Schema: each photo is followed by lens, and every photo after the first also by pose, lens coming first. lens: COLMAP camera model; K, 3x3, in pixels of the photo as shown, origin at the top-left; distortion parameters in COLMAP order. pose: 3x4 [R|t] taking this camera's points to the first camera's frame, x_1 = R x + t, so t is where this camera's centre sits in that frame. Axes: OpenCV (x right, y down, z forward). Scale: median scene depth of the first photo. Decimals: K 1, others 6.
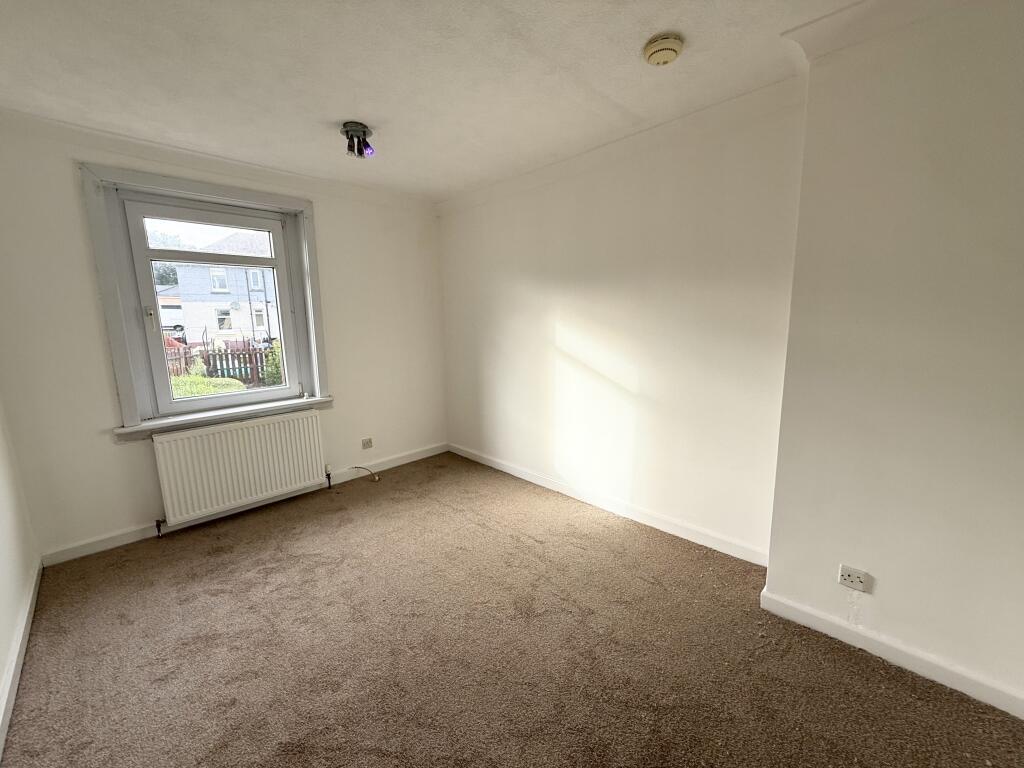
lens RADIAL K [[408.1, 0, 512.0], [0, 408.1, 384.0], [0, 0, 1]] dist [0.002691, 0.000139]
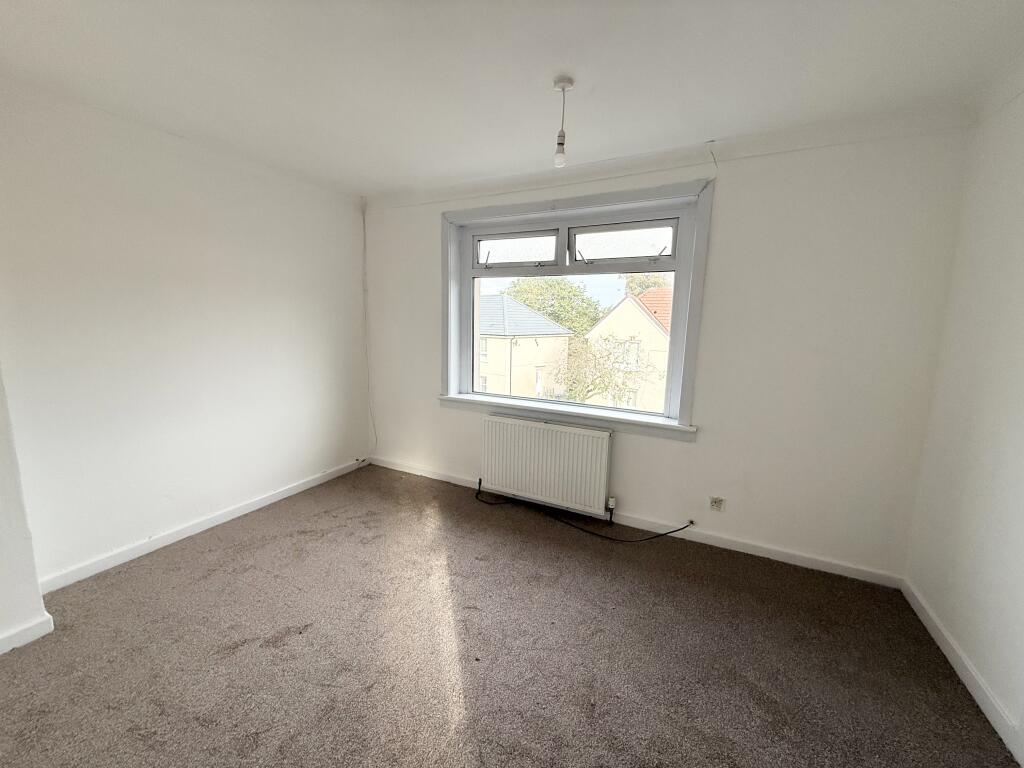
lens RADIAL K [[408.1, 0, 512.0], [0, 408.1, 384.0], [0, 0, 1]] dist [0.002691, 0.000139]
pose [[0.241804, 0.186327, -0.952267, 0.267190], [-0.186958, 0.971948, 0.142704, -0.116030], [0.952143, 0.143528, 0.269856, 0.515944]]
